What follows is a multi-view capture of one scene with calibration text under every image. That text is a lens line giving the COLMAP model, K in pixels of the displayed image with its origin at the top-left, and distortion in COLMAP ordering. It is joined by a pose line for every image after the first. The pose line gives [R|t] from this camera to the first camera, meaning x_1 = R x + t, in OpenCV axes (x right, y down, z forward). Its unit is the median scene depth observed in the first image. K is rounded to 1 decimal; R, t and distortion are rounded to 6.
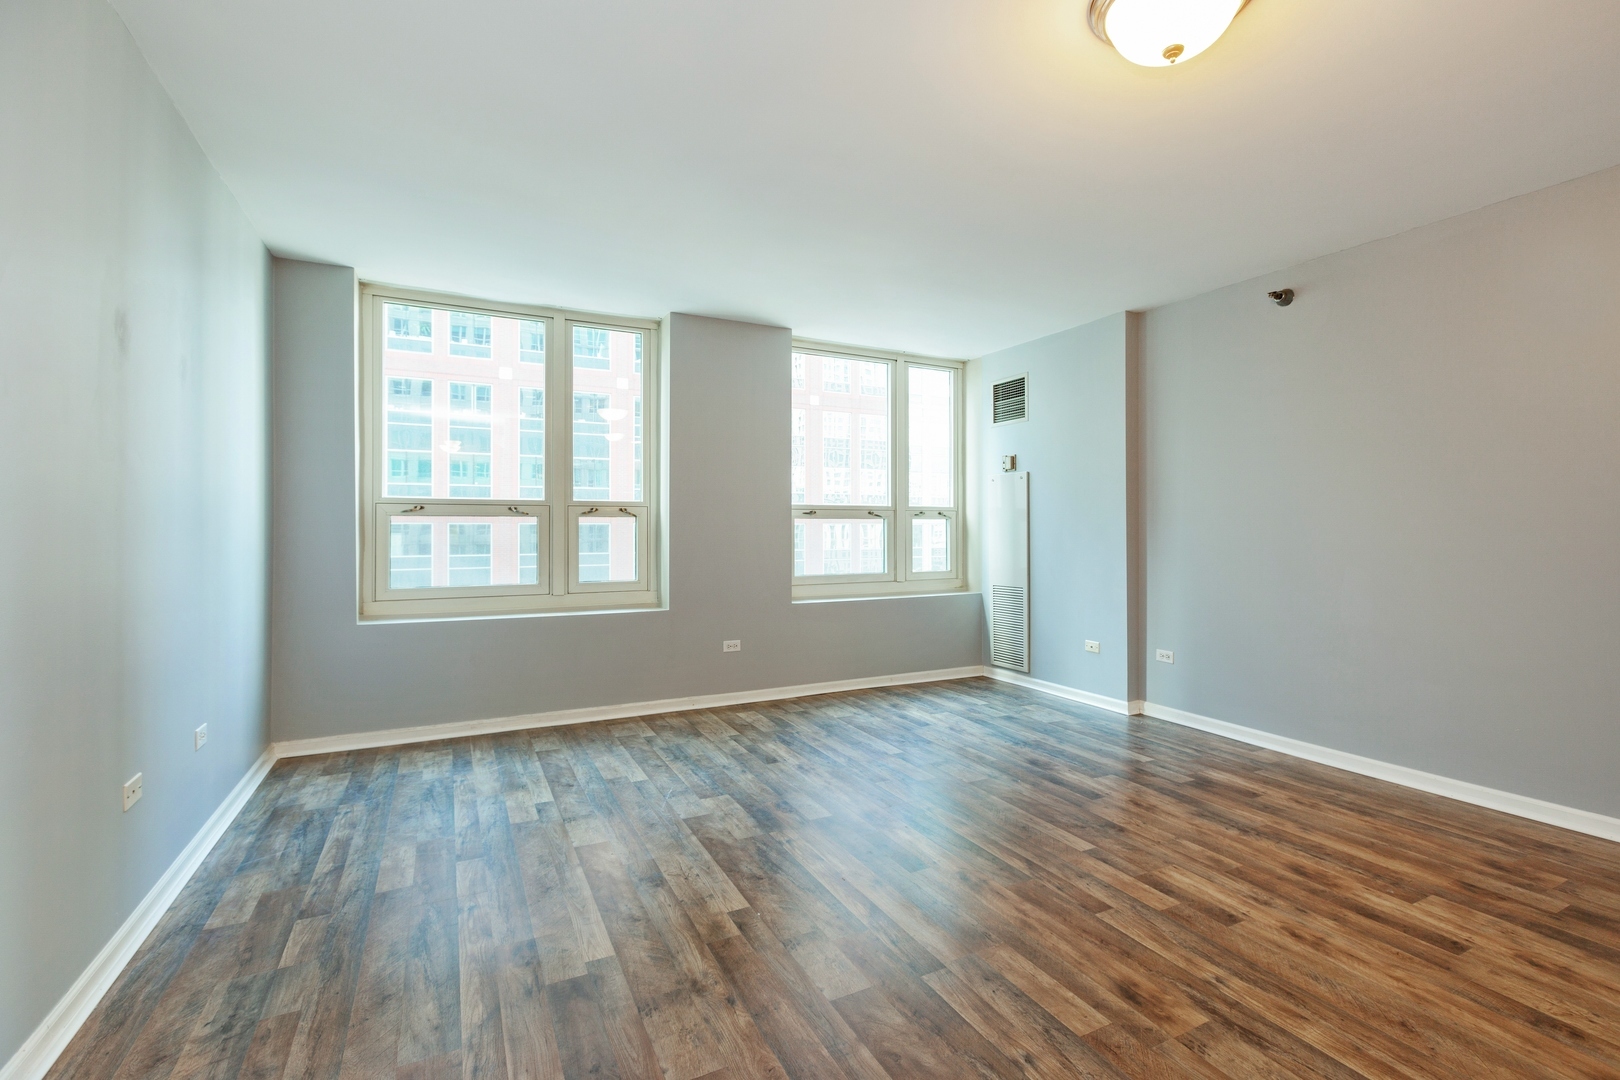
lens RADIAL K [[723.3, 0, 827.1], [0, 723.3, 533.6], [0, 0, 1]] dist [0.000800, -0.001896]
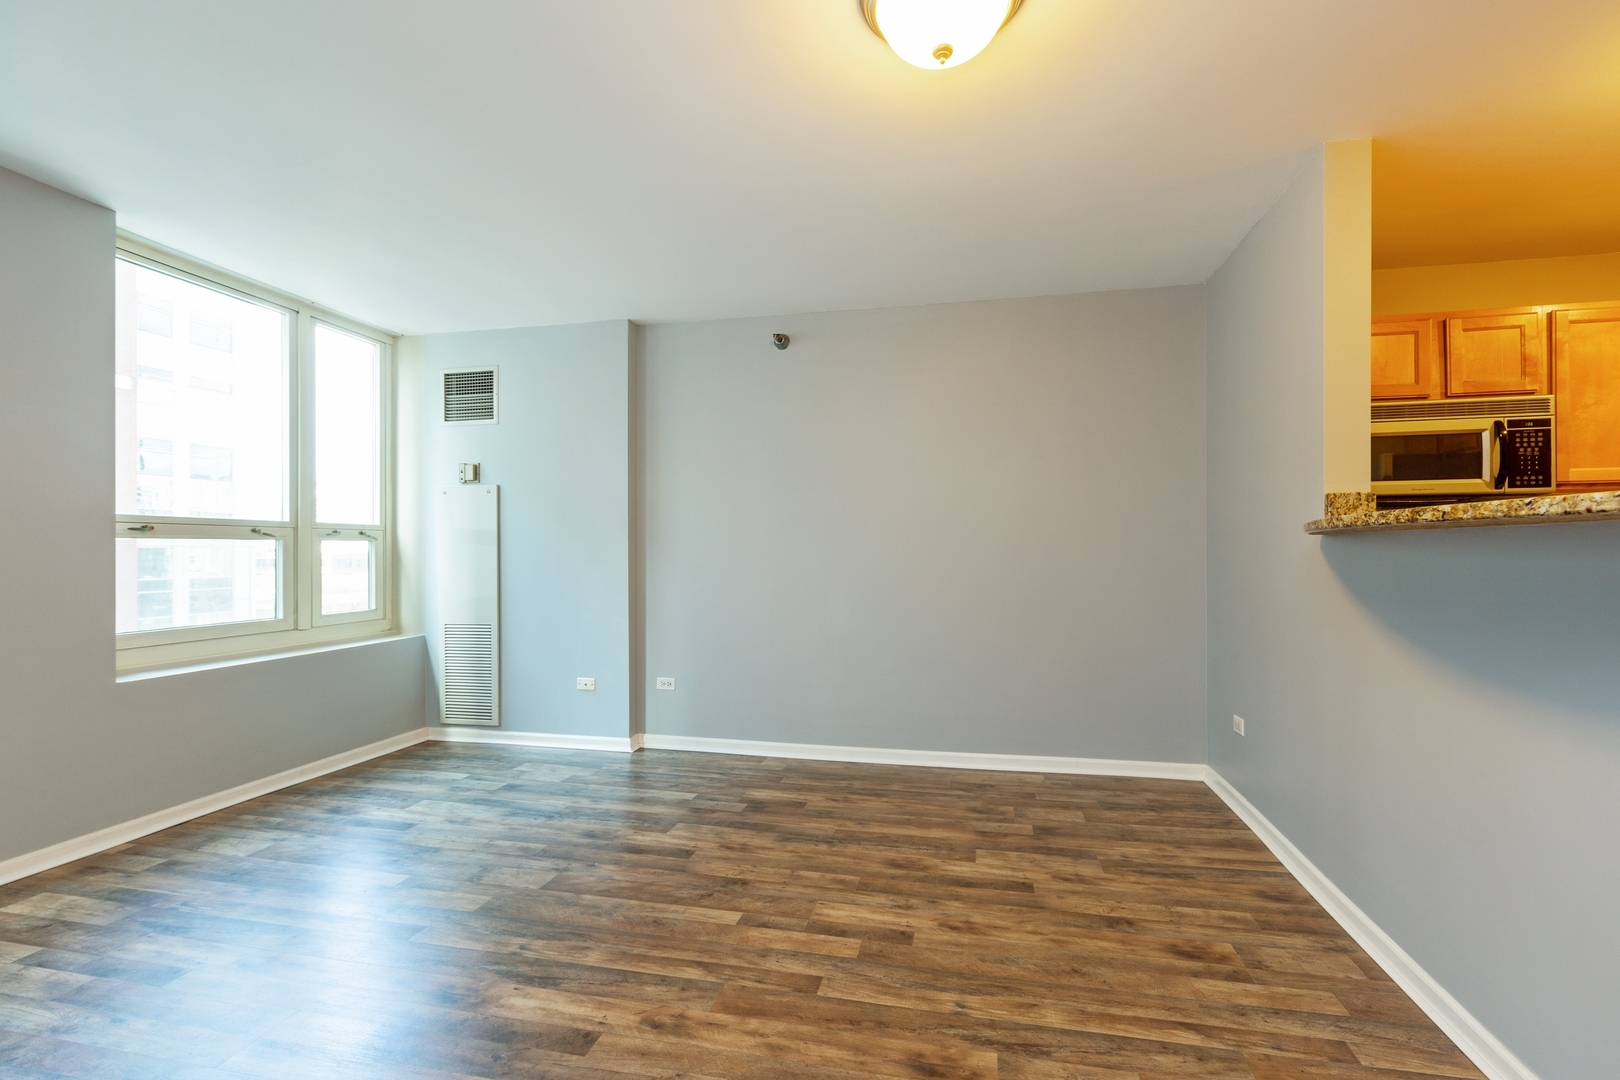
lens RADIAL K [[723.3, 0, 822.0], [0, 723.3, 557.8], [0, 0, 1]] dist [0.000800, -0.001896]
pose [[0.641171, -0.008365, 0.767353, -0.181877], [0.006745, 0.999963, 0.005265, -0.005409], [-0.767369, 0.001799, 0.641204, 0.264661]]
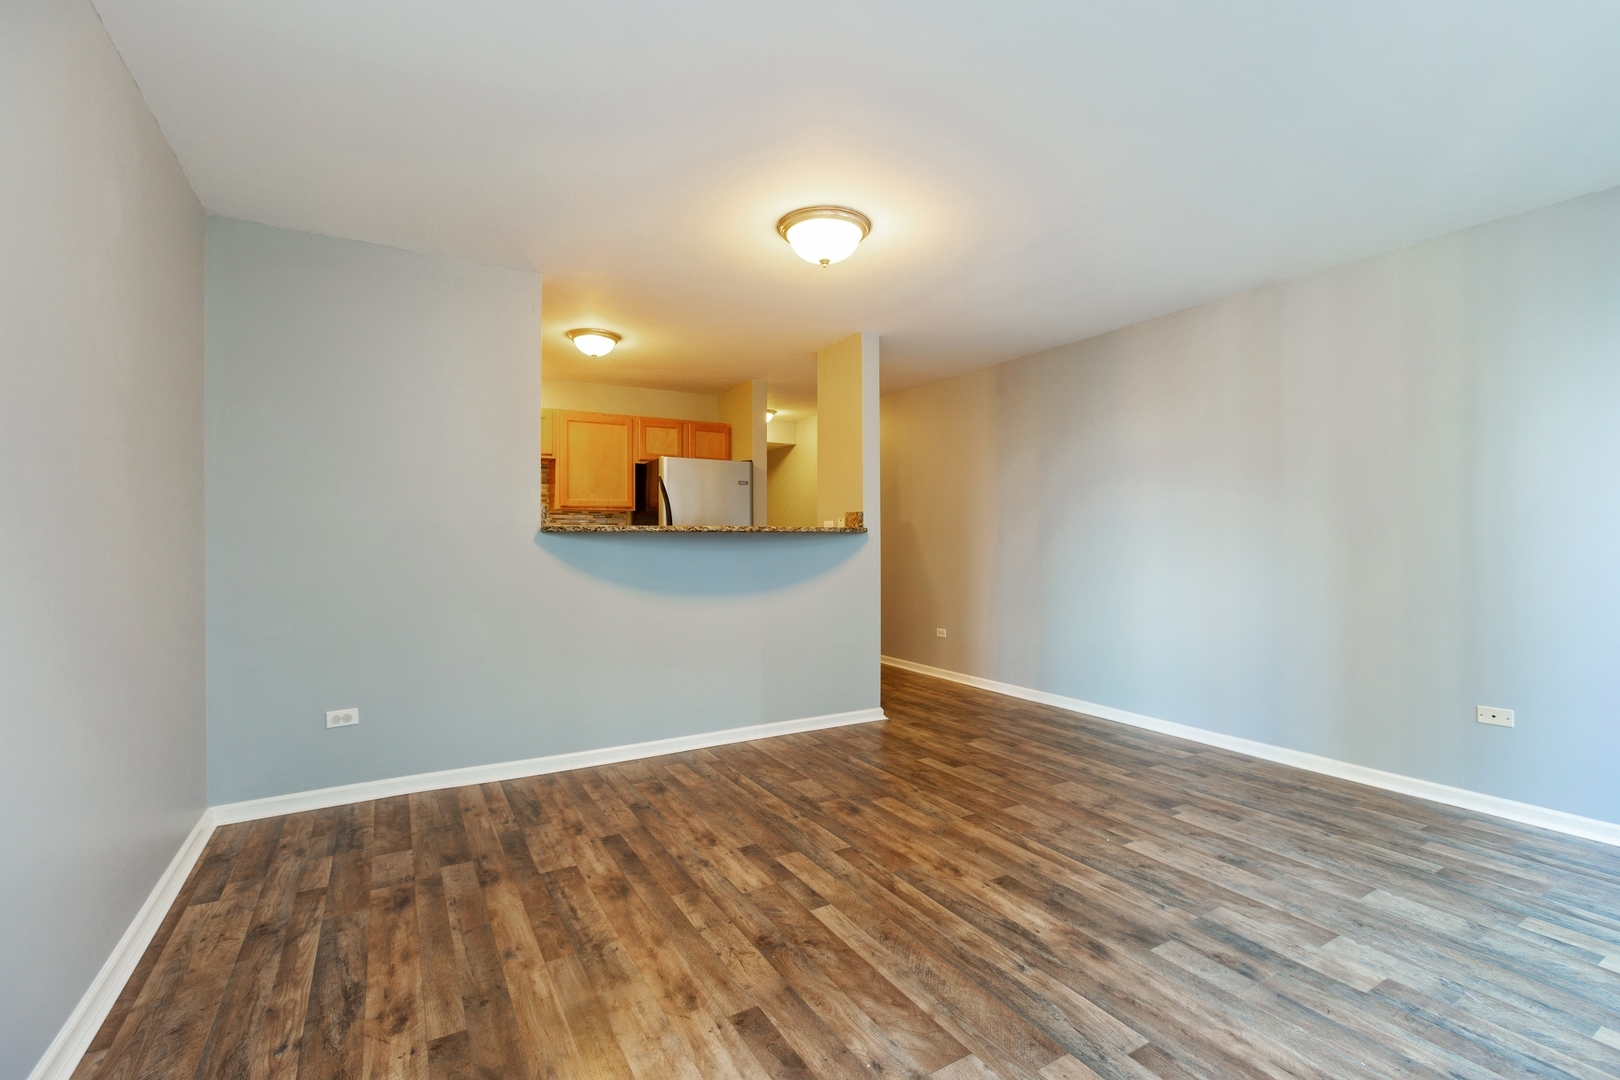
lens RADIAL K [[723.3, 0, 822.0], [0, 723.3, 520.5], [0, 0, 1]] dist [0.000800, -0.001896]
pose [[-0.998108, 0.001191, -0.061480, 0.307181], [0.002388, 0.999809, -0.019406, -0.014784], [0.061445, -0.019516, -0.997920, 1.402021]]
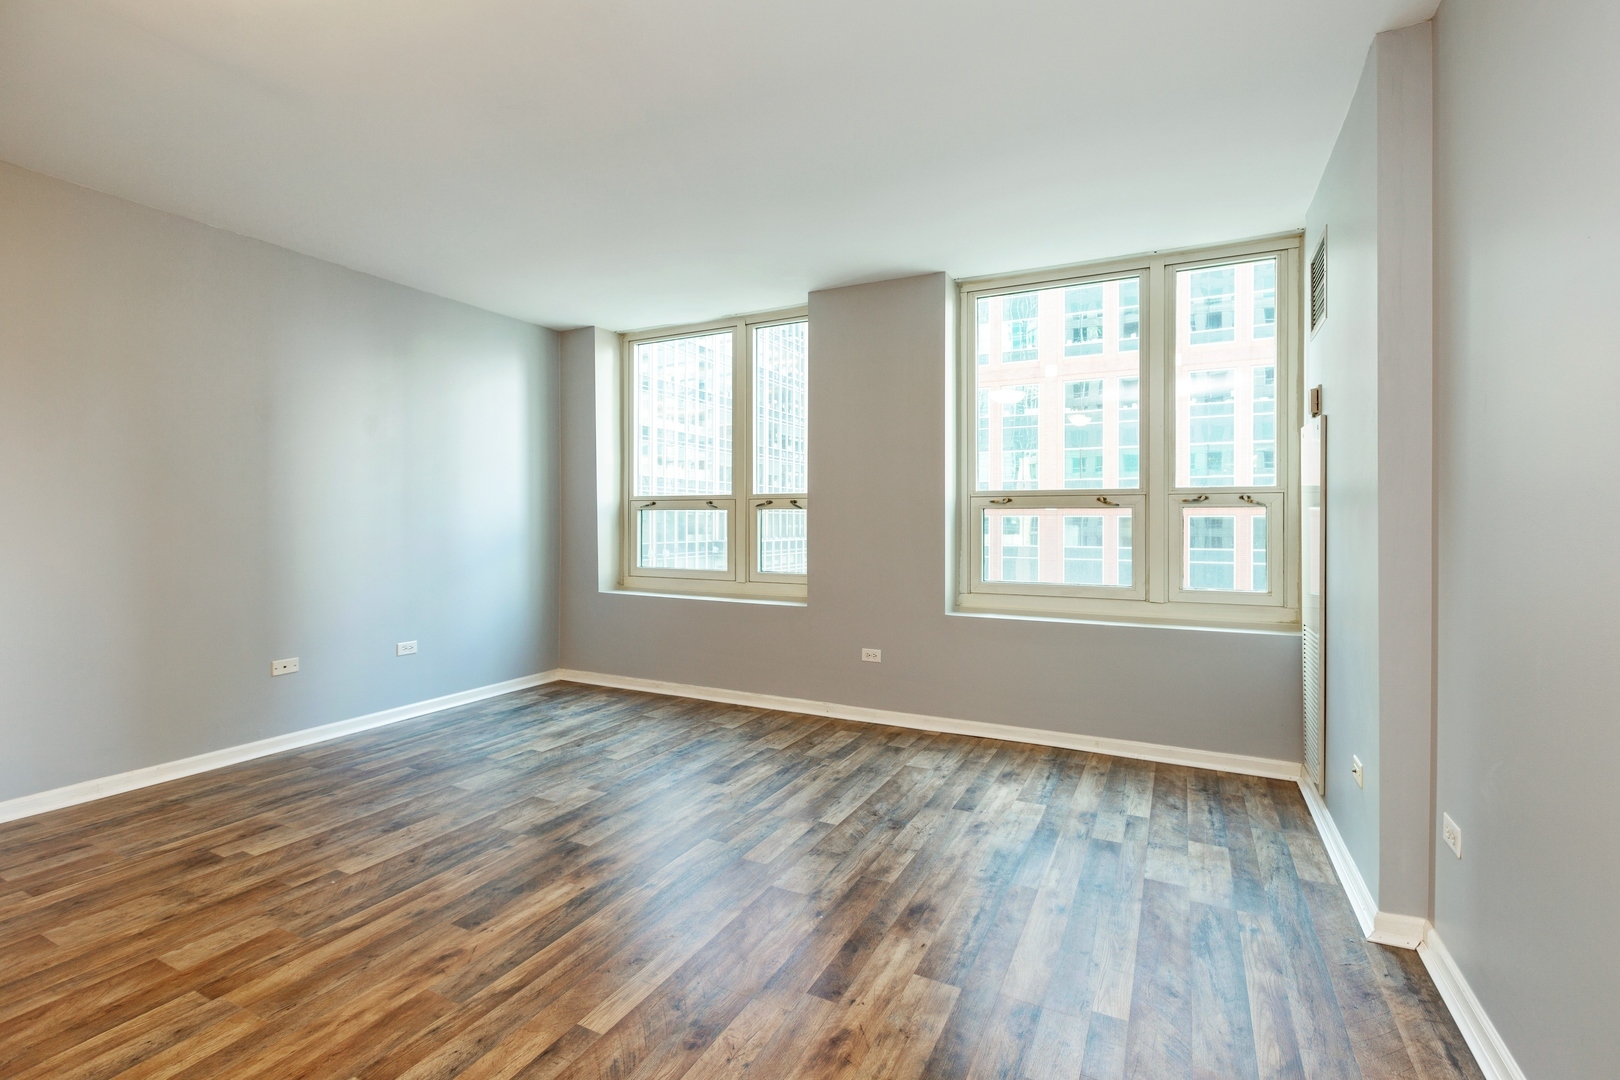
lens RADIAL K [[723.3, 0, 825.0], [0, 723.3, 533.6], [0, 0, 1]] dist [0.000800, -0.001896]
pose [[0.592025, 0.016577, -0.805749, 0.731167], [-0.008437, 0.999861, 0.014371, -0.005933], [0.805875, -0.001710, 0.592083, 0.587048]]
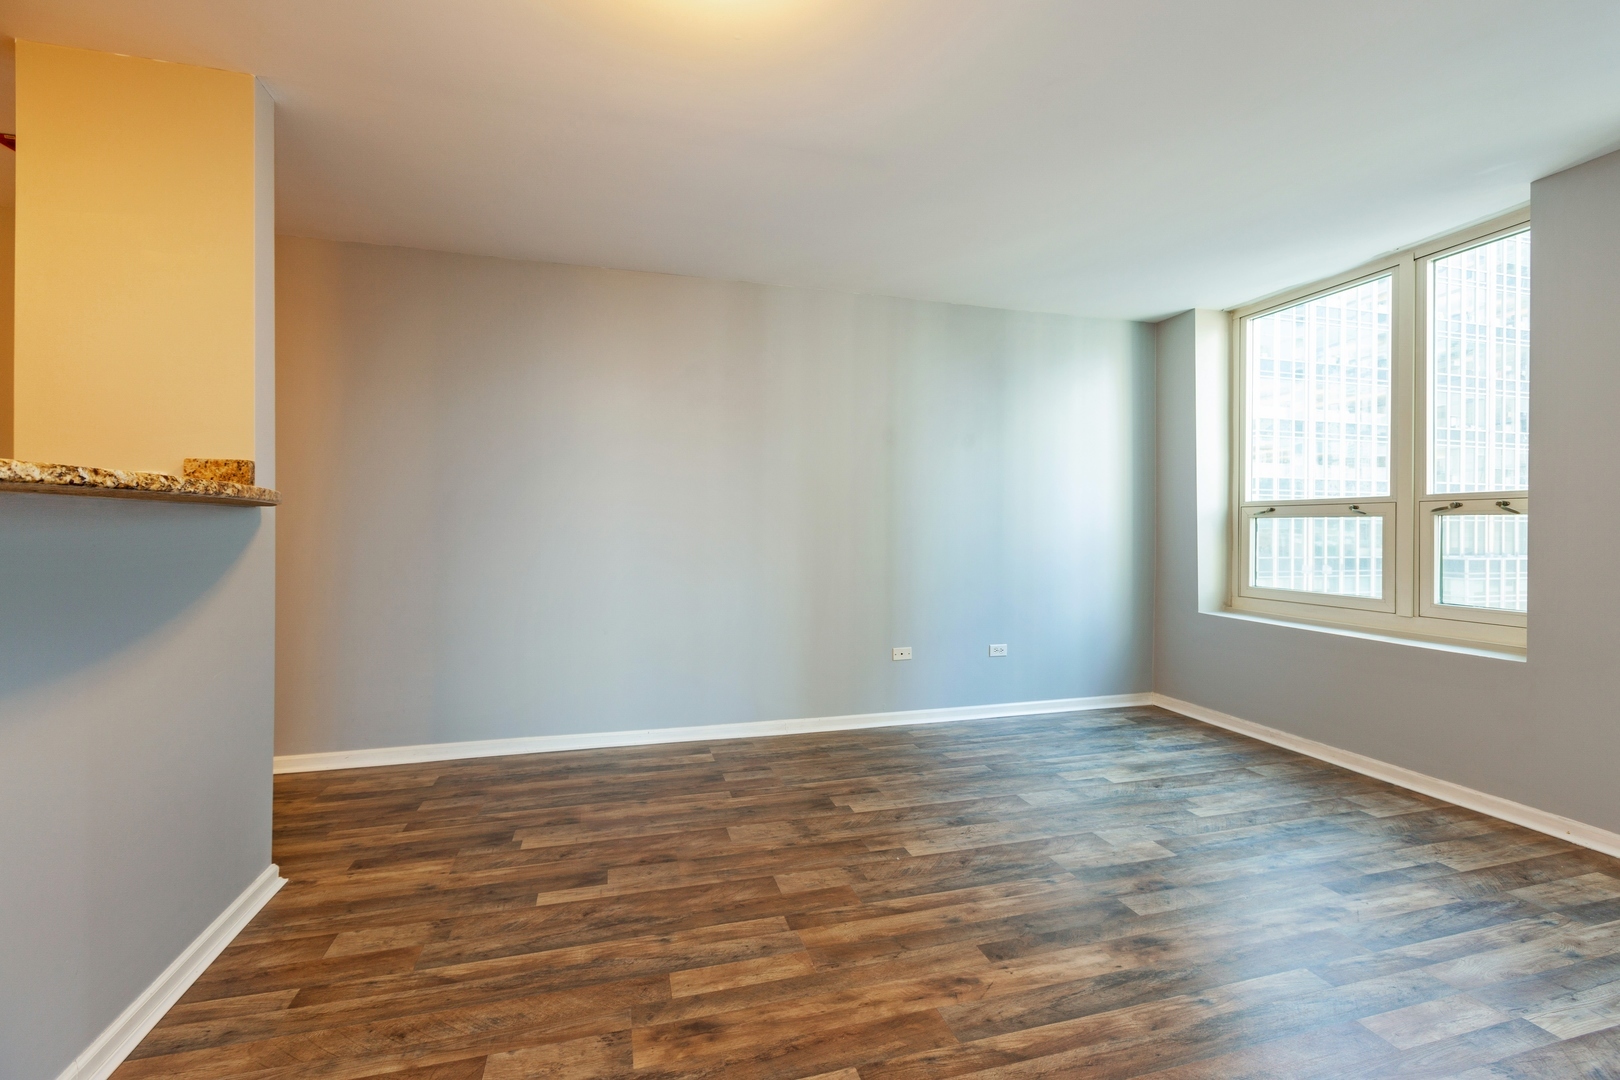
lens RADIAL K [[723.3, 0, 820.6], [0, 723.3, 531.1], [0, 0, 1]] dist [0.000800, -0.001896]
pose [[-0.194448, 0.004179, -0.980904, 0.663571], [-0.011122, 0.999917, 0.006464, -0.006449], [0.980850, 0.012166, -0.194385, 0.675890]]
